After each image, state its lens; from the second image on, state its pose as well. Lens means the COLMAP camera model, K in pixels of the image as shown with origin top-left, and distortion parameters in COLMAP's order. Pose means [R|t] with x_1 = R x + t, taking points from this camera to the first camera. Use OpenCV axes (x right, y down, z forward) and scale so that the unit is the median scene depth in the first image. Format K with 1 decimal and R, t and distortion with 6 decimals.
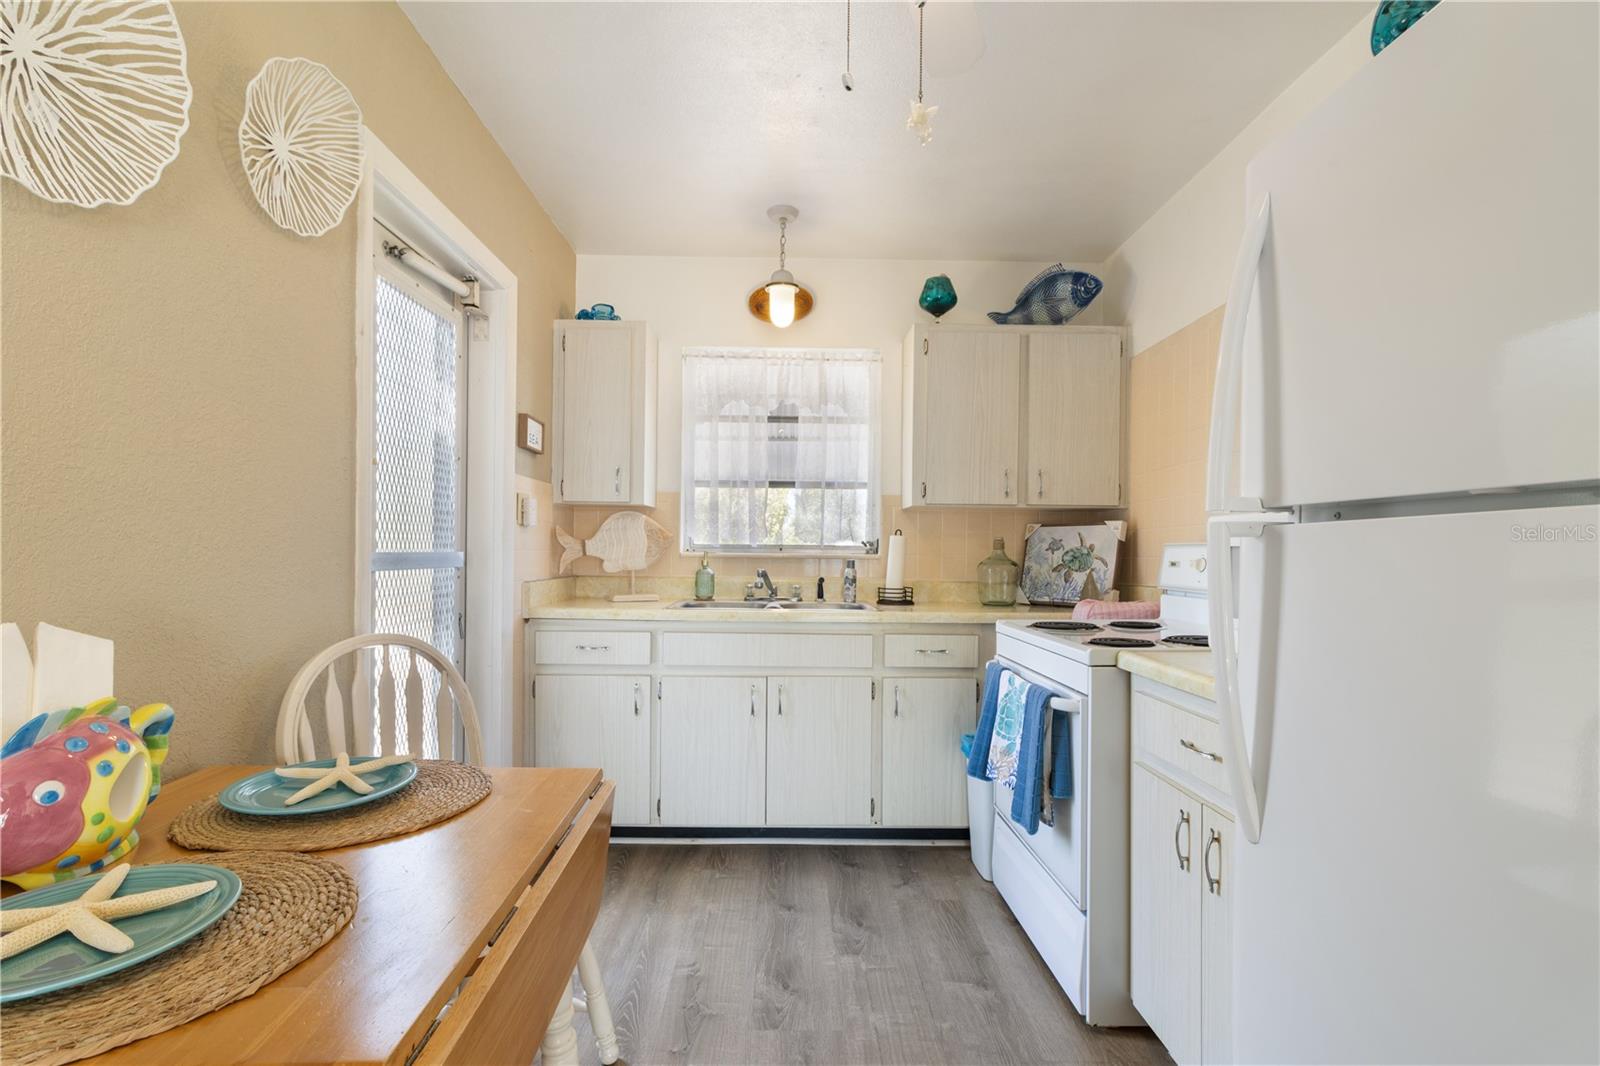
lens RADIAL K [[748.9, 0, 800.4], [0, 748.9, 548.5], [0, 0, 1]] dist [0.002119, 0.001925]
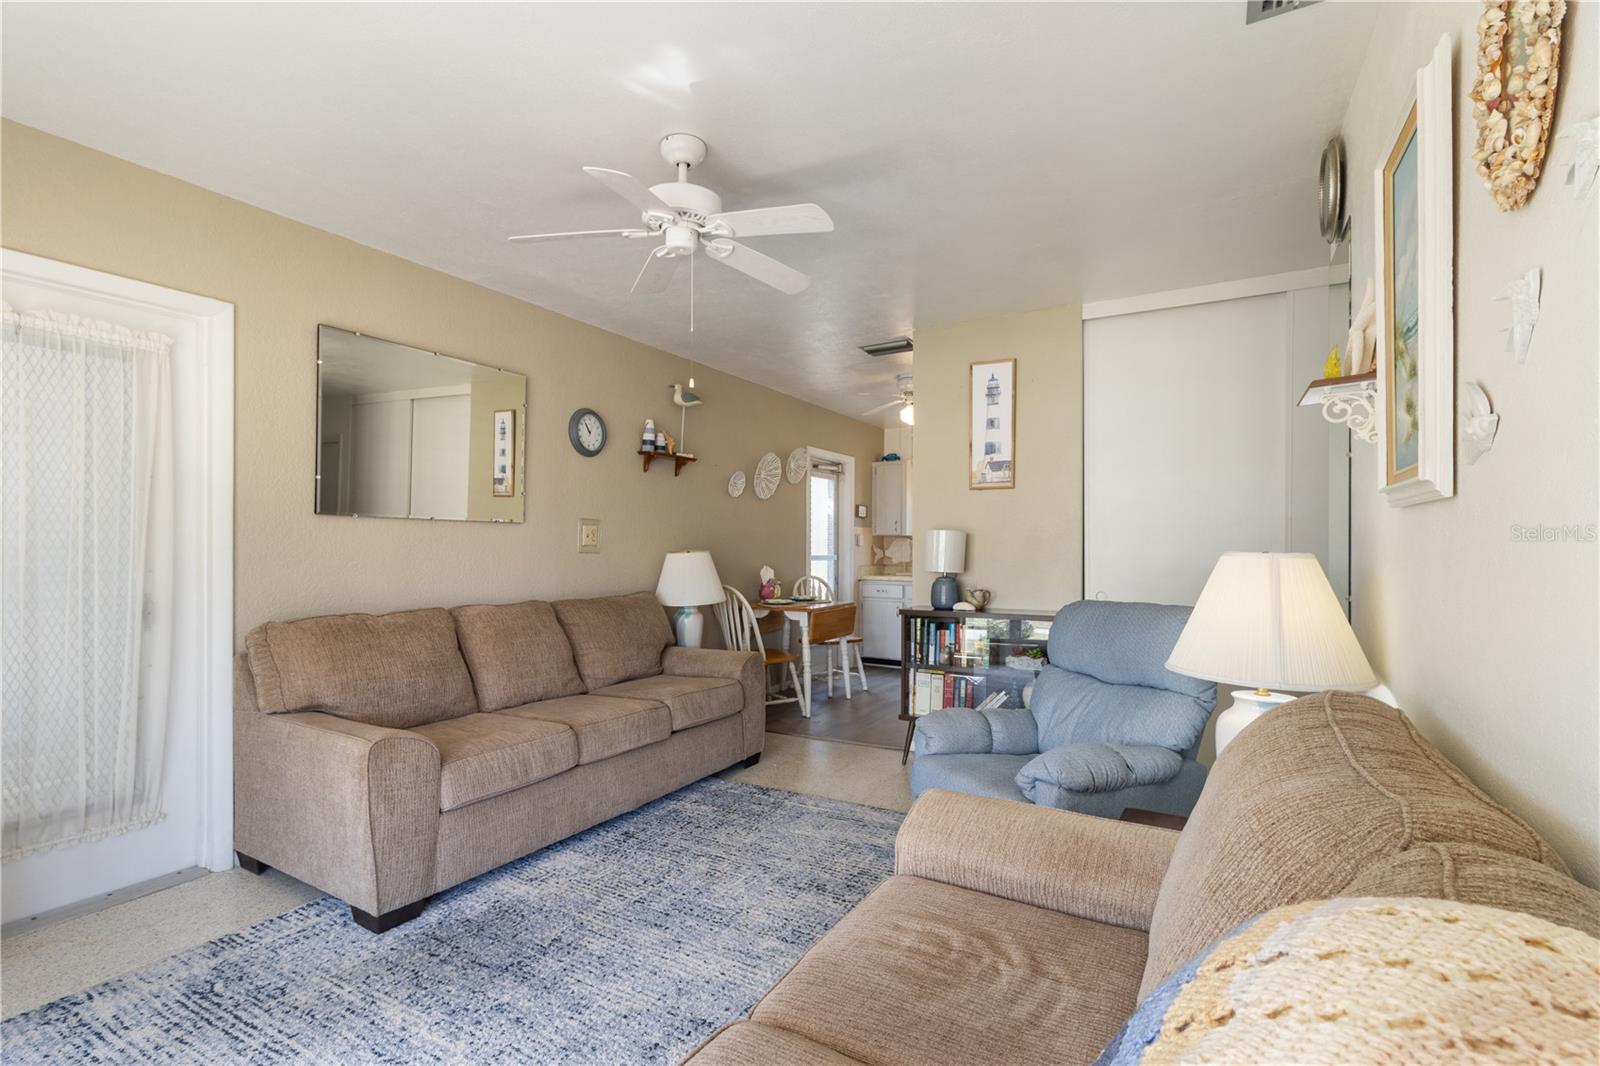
lens RADIAL K [[748.9, 0, 790.6], [0, 748.9, 550.3], [0, 0, 1]] dist [0.002119, 0.001925]
pose [[0.854033, -0.004998, -0.520195, 0.737548], [0.004449, 0.999987, -0.002304, -0.005990], [0.520200, -0.000346, 0.854044, -1.283416]]
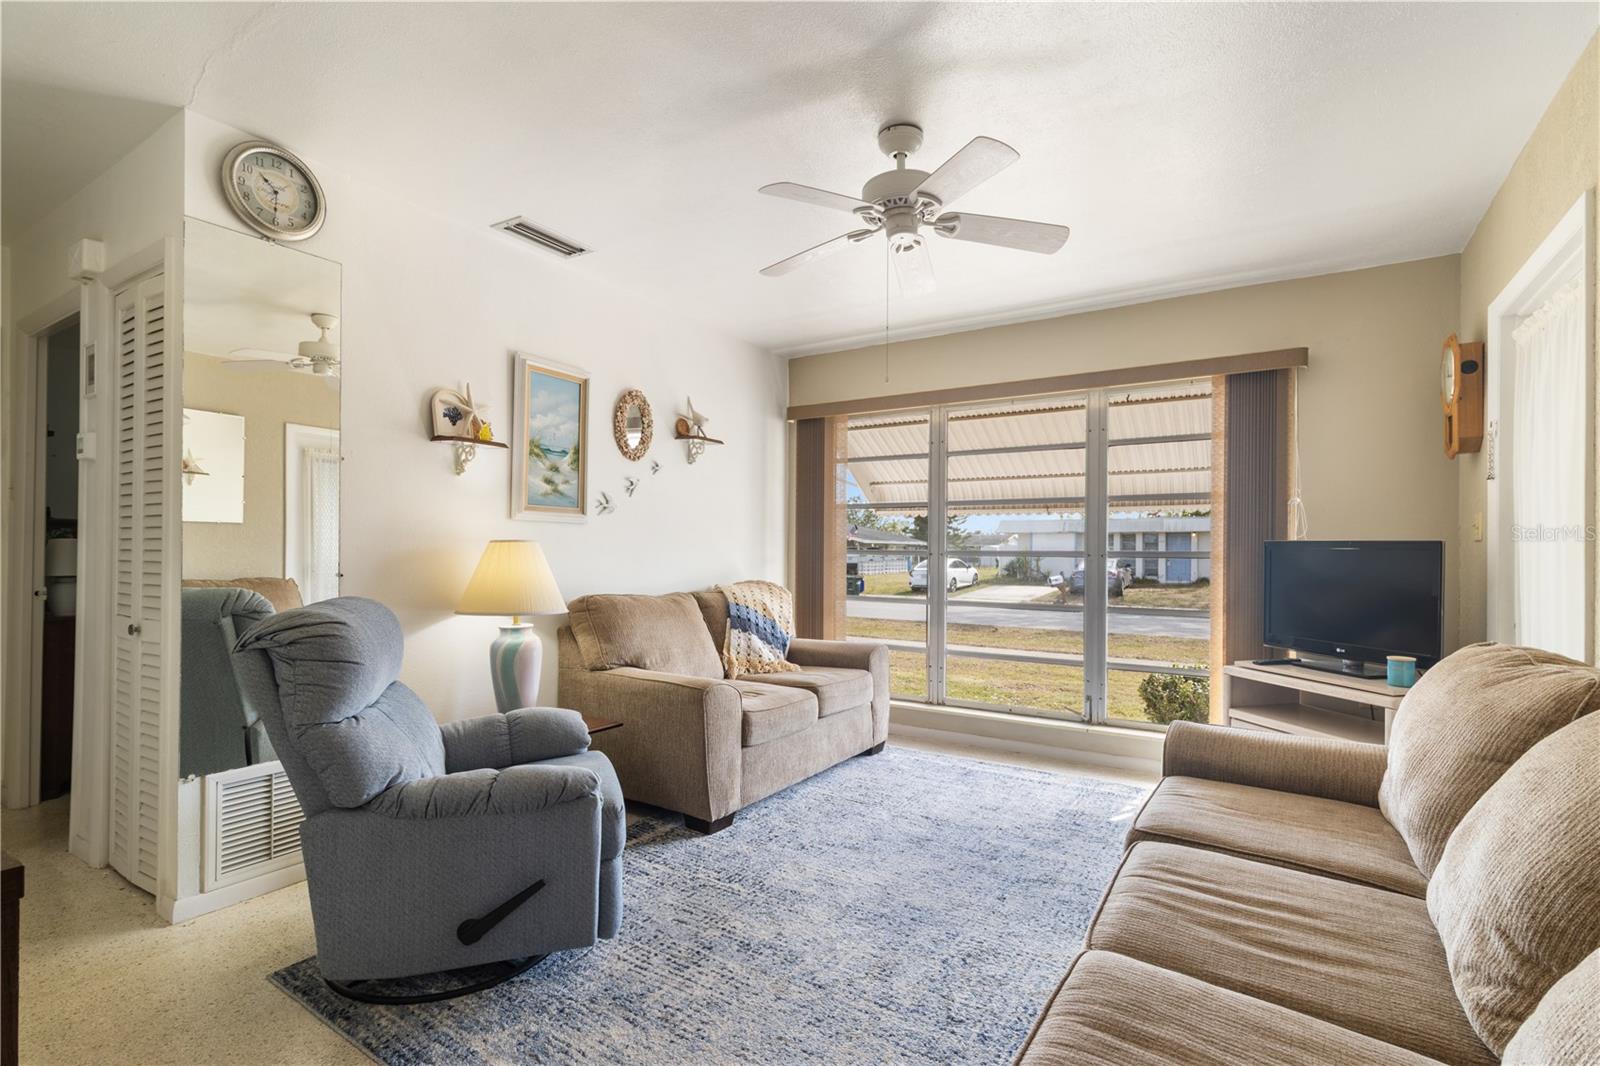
lens RADIAL K [[748.9, 0, 794.2], [0, 748.9, 549.8], [0, 0, 1]] dist [0.002119, 0.001925]
pose [[-0.830068, -0.011418, 0.557546, -0.094123], [-0.013076, 0.999914, 0.001010, 0.002691], [-0.557509, -0.006452, -0.830145, 0.005576]]
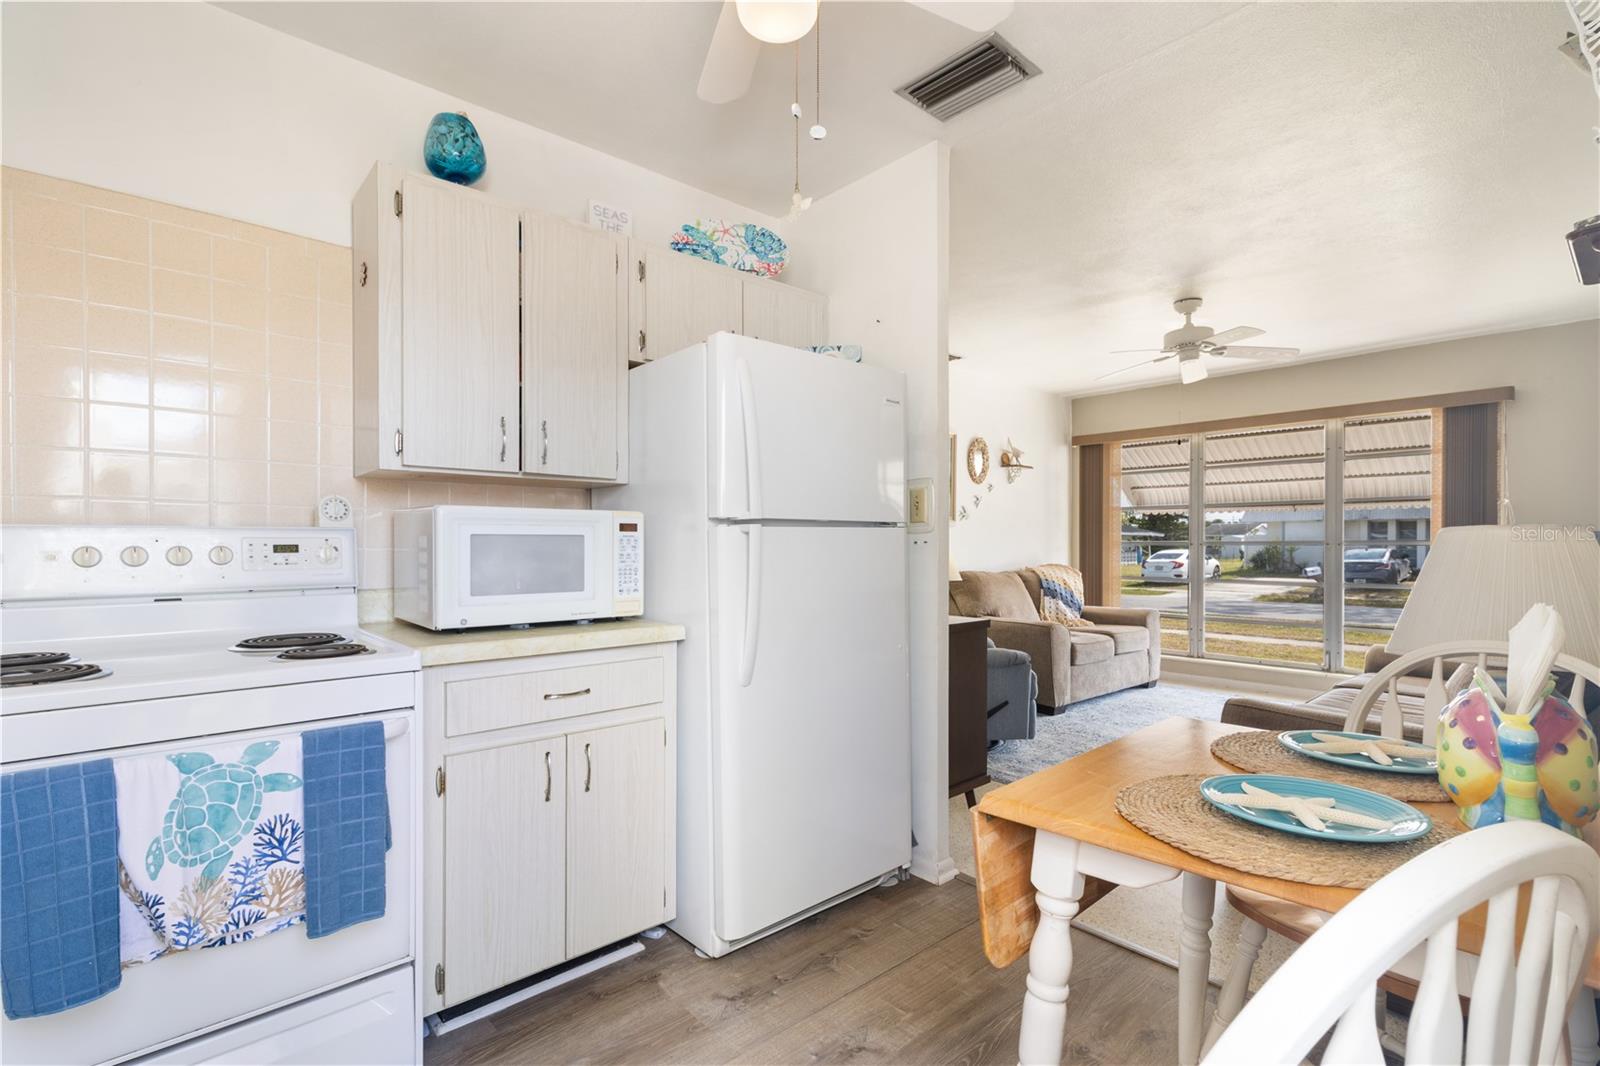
lens RADIAL K [[748.9, 0, 791.0], [0, 748.9, 549.2], [0, 0, 1]] dist [0.002119, 0.001925]
pose [[-0.647117, -0.010976, 0.762312, -0.314085], [-0.003318, 0.999927, 0.011581, 0.003273], [-0.762384, 0.004964, -0.647106, 0.707302]]
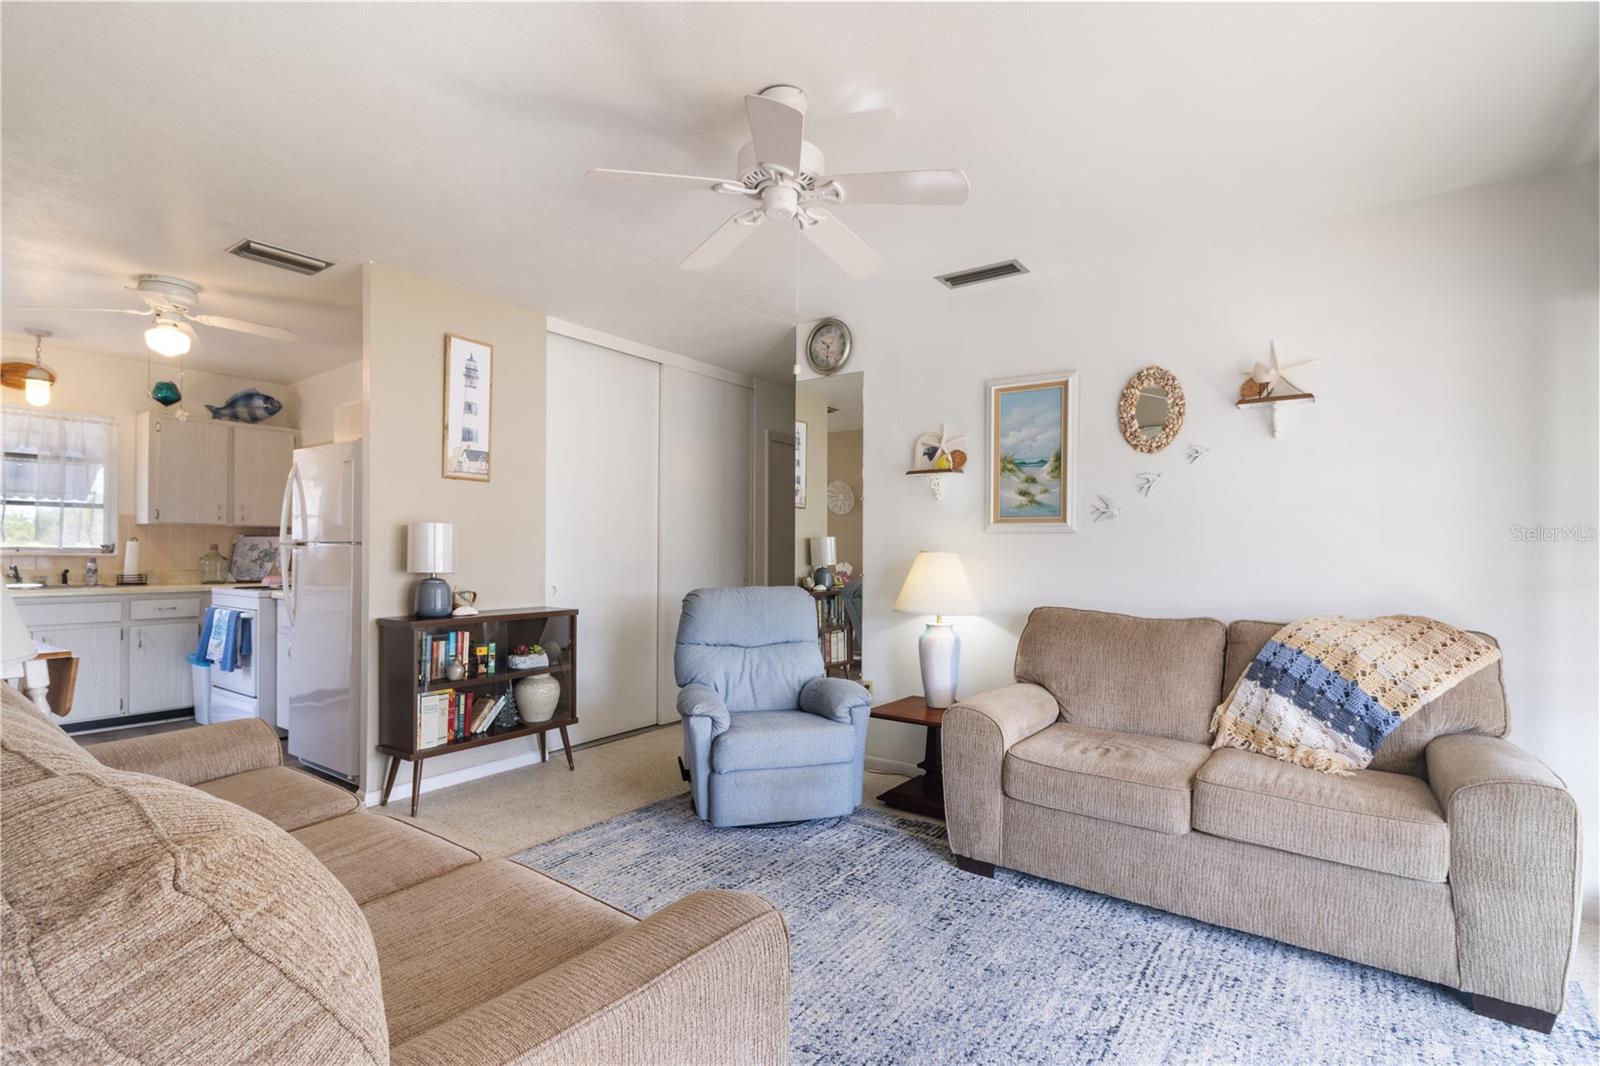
lens RADIAL K [[748.9, 0, 800.9], [0, 748.9, 550.0], [0, 0, 1]] dist [0.002119, 0.001925]
pose [[0.605125, -0.003730, 0.796122, -0.291775], [-0.001863, 0.999980, 0.006102, -0.011880], [-0.796129, -0.005176, 0.605105, -1.119460]]
